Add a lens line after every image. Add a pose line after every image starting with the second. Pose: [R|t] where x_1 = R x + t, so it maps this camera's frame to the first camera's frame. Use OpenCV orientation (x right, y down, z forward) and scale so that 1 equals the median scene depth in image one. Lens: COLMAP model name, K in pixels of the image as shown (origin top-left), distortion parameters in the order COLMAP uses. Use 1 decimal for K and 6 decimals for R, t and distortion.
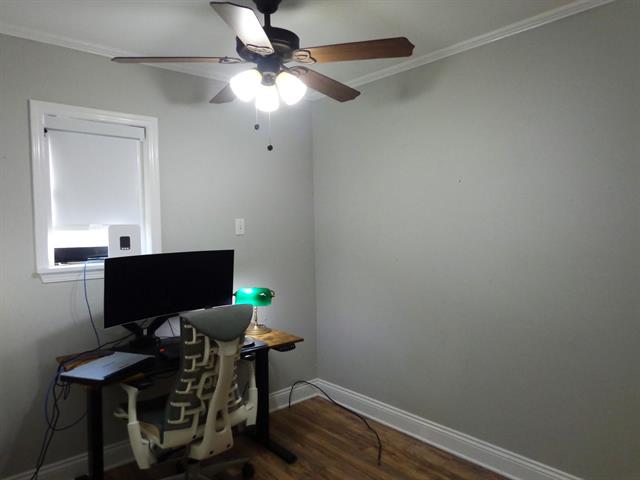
lens RADIAL K [[452.7, 0, 320.0], [0, 452.7, 240.0], [0, 0, 1]] dist [0.001051, 0.000989]
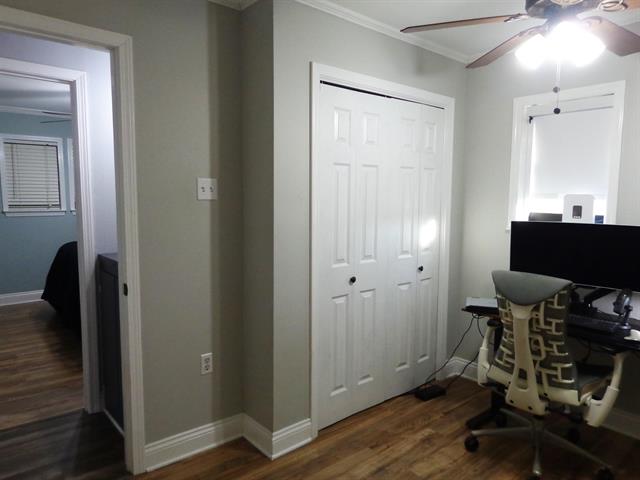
lens RADIAL K [[452.7, 0, 320.0], [0, 452.7, 240.0], [0, 0, 1]] dist [0.001051, 0.000989]
pose [[-0.021511, 0.111936, -0.993483, 0.691246], [-0.050532, 0.992321, 0.112899, -0.018114], [0.998491, 0.052632, -0.015689, 0.448368]]
